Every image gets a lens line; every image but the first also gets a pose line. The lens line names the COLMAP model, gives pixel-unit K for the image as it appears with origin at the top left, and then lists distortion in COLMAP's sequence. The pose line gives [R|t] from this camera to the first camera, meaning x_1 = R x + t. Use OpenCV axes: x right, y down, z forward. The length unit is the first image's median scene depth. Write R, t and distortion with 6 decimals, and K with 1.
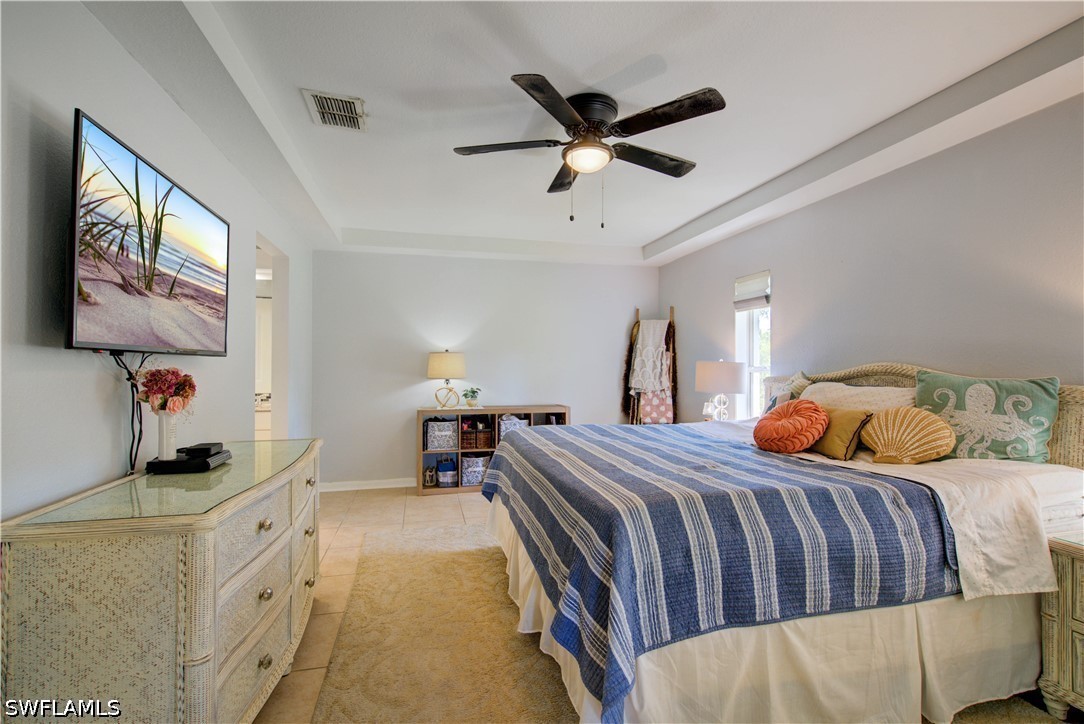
lens RADIAL K [[501.8, 0, 544.3], [0, 501.8, 359.8], [0, 0, 1]] dist [-0.004917, 0.001233]
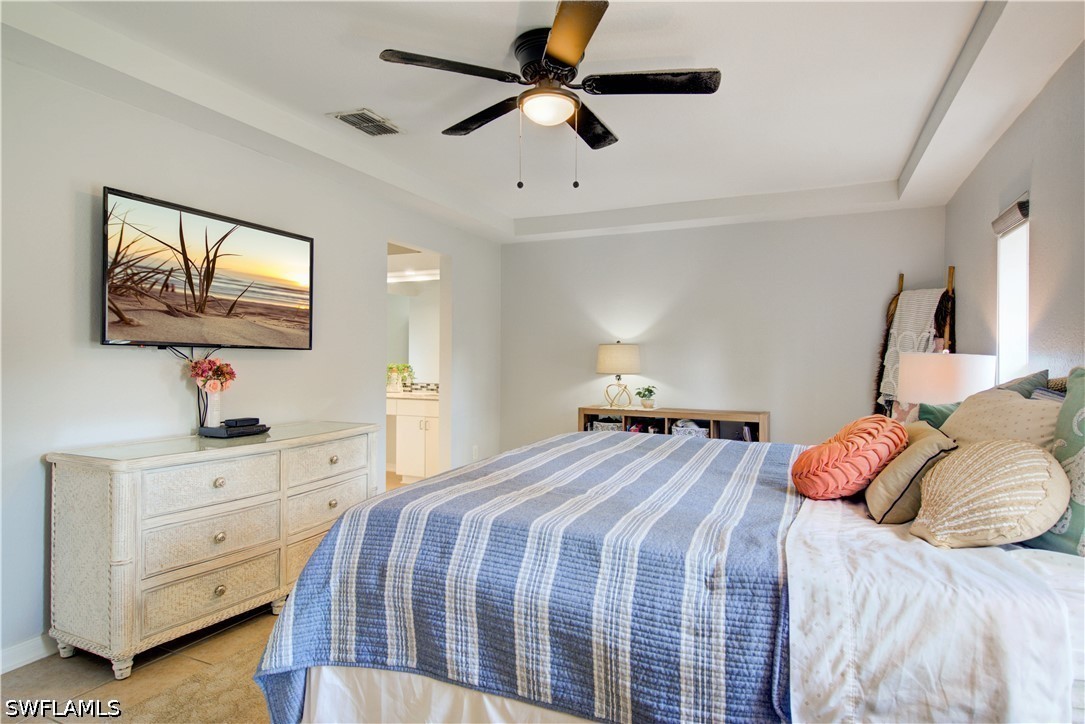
lens RADIAL K [[574.8, 0, 540.5], [0, 574.8, 355.9], [0, 0, 1]] dist [0.029228, -0.002145]
pose [[0.786184, -0.013371, -0.617847, 1.027521], [0.015422, 0.999879, -0.002015, 0.001276], [0.617800, -0.007944, 0.786295, 0.321872]]
